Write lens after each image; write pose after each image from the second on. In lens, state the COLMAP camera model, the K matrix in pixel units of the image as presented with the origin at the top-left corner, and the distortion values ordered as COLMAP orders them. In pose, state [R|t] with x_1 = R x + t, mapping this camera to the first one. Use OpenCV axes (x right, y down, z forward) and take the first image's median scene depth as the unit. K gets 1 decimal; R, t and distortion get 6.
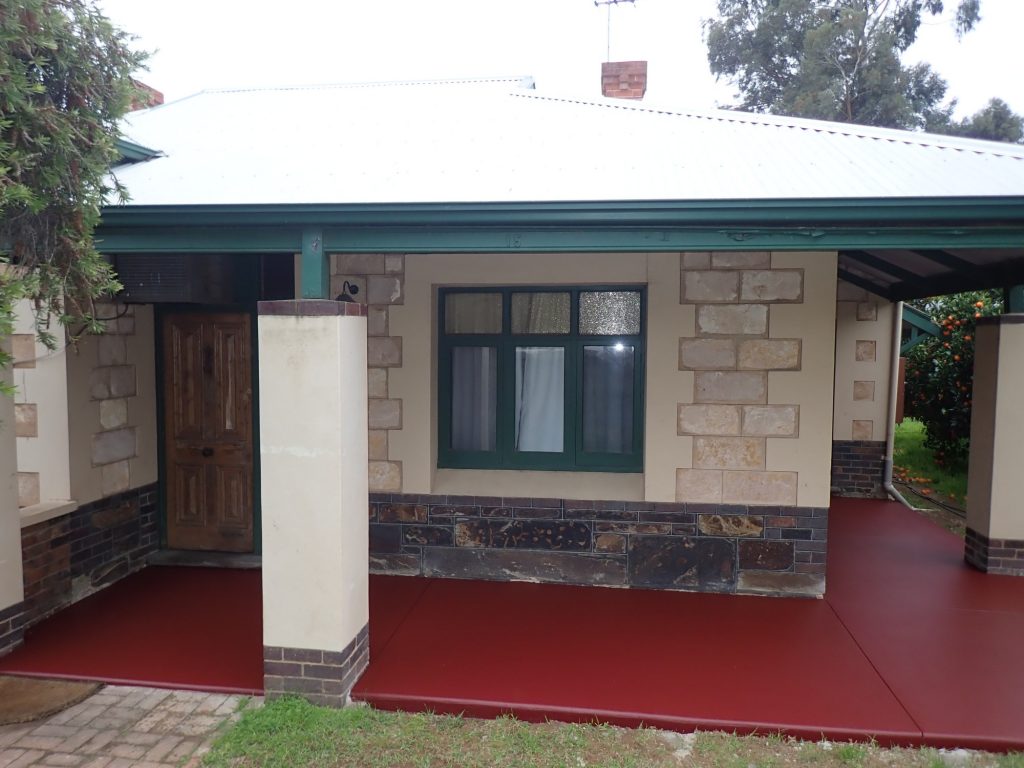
lens RADIAL K [[762.6, 0, 512.2], [0, 762.6, 381.4], [0, 0, 1]] dist [0.004180, -0.000108]
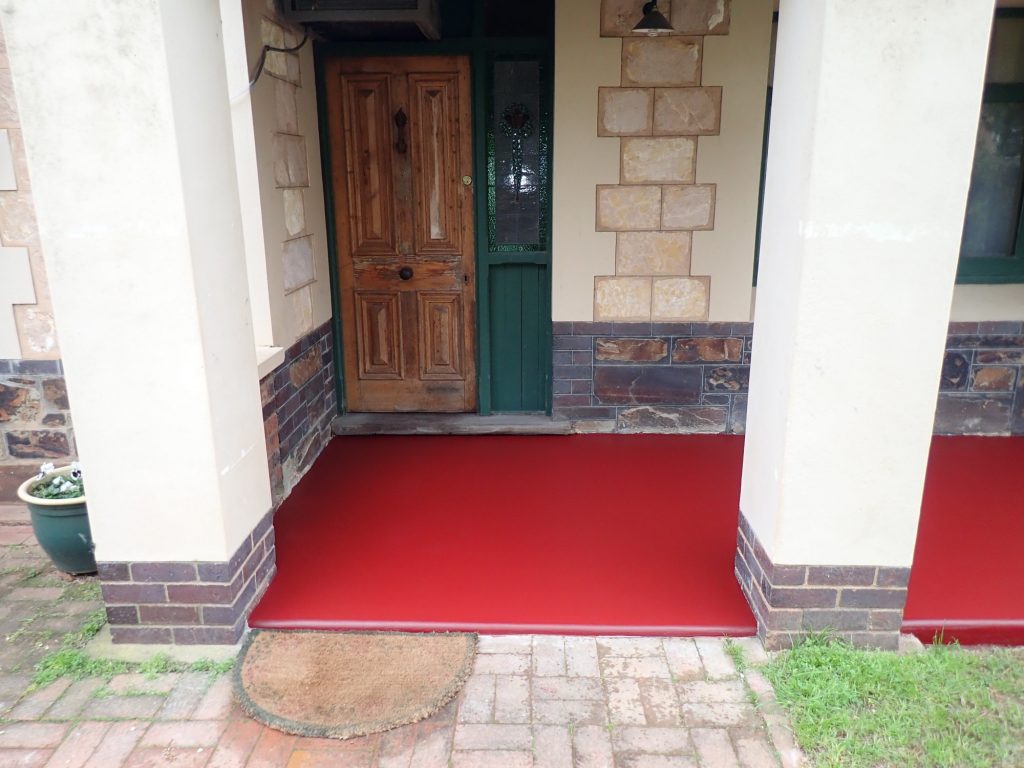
lens RADIAL K [[762.6, 0, 513.7], [0, 762.6, 385.4], [0, 0, 1]] dist [0.004180, -0.000108]
pose [[0.993519, -0.041968, 0.105635, -0.406000], [0.019269, 0.978077, 0.207352, 0.054354], [-0.112021, -0.203973, 0.972546, 0.321293]]
